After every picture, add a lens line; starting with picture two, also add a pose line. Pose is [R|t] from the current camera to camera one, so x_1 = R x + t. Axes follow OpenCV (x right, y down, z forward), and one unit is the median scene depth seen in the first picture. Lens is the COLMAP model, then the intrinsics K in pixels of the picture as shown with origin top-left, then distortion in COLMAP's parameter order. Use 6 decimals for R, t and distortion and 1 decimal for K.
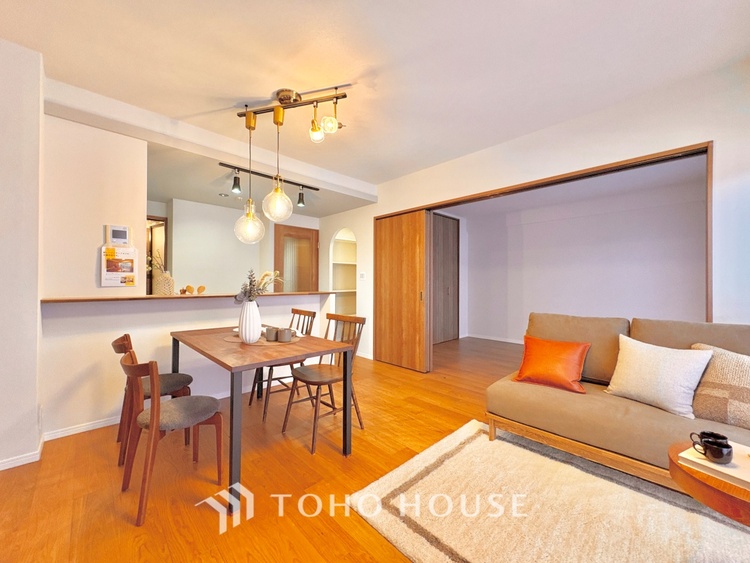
lens RADIAL K [[298.5, 0, 375.6], [0, 298.5, 281.1], [0, 0, 1]] dist [0.000293, 0.000251]
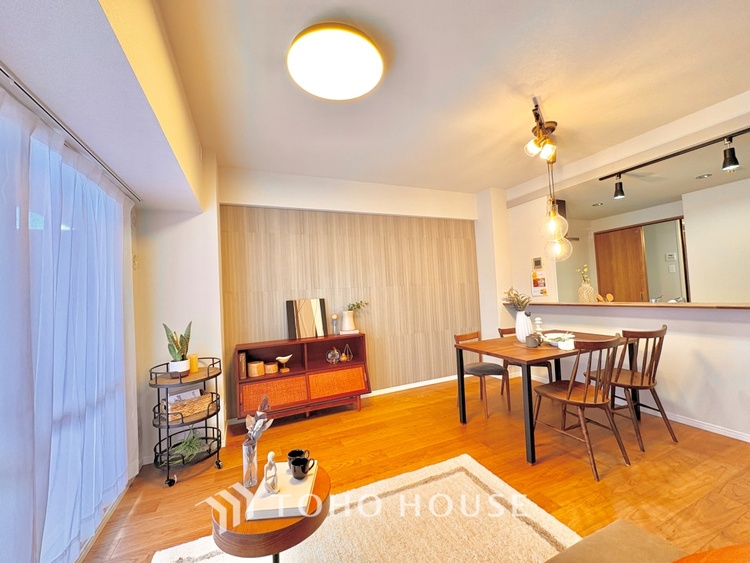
lens RADIAL K [[298.5, 0, 375.6], [0, 298.5, 281.1], [0, 0, 1]] dist [0.000293, 0.000251]
pose [[-0.352158, -0.021594, -0.935692, 0.839202], [0.054930, 0.997534, -0.043695, -0.035664], [0.934327, -0.066785, -0.350103, 0.681620]]
